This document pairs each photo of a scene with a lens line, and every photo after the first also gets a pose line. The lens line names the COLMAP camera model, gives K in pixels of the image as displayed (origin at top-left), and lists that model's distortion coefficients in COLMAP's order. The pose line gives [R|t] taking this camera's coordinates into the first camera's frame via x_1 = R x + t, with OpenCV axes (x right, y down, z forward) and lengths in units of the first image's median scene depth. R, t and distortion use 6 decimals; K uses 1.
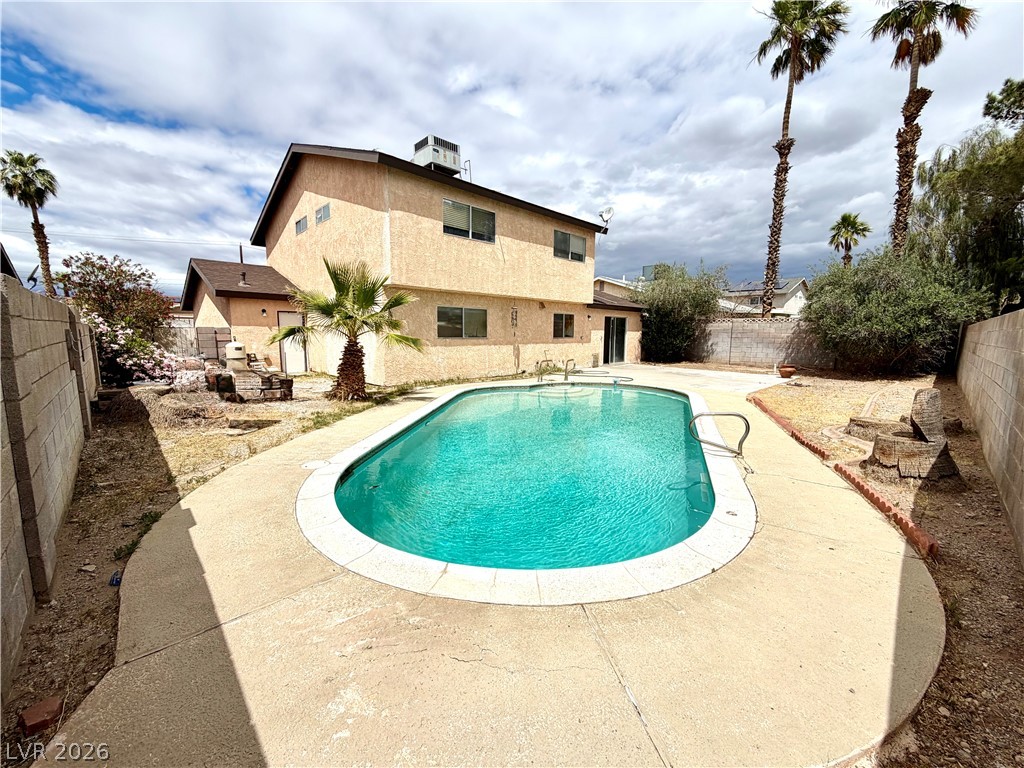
lens RADIAL K [[408.7, 0, 512.7], [0, 408.7, 384.6], [0, 0, 1]] dist [-0.002012, -0.000029]
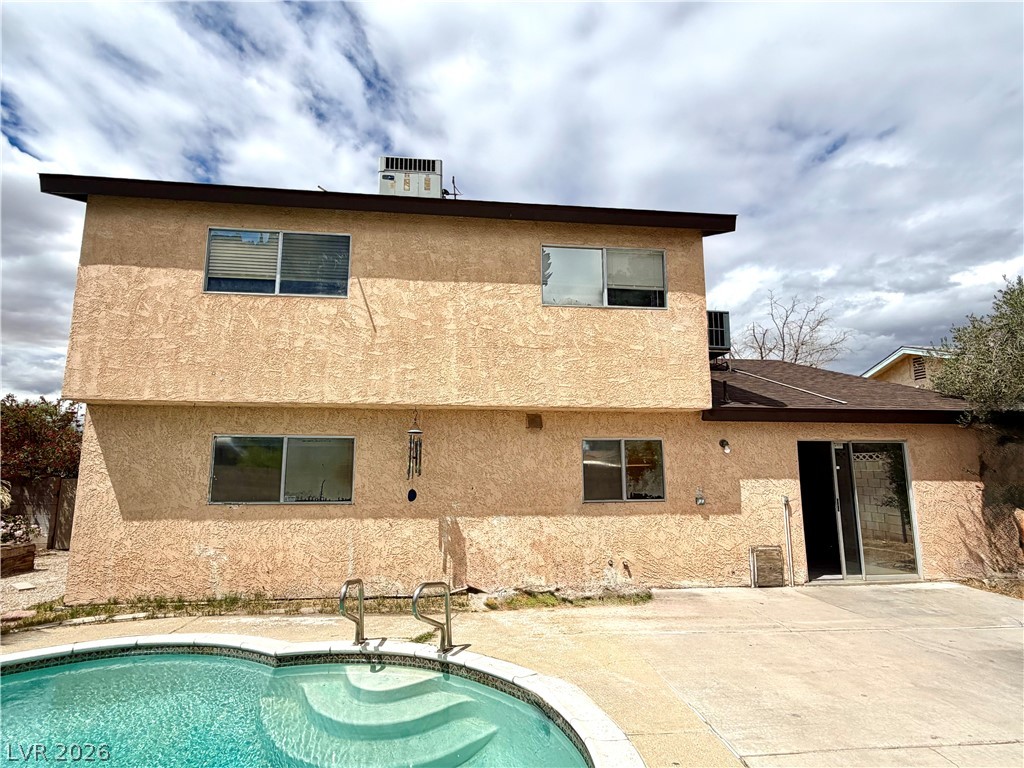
lens RADIAL K [[538.3, 0, 511.8], [0, 538.3, 387.7], [0, 0, 1]] dist [0.002287, 0.000851]
pose [[0.789826, -0.099169, -0.605260, 0.425030], [-0.071382, 0.965272, -0.251304, -0.098212], [0.609162, 0.241691, 0.755319, 0.627757]]
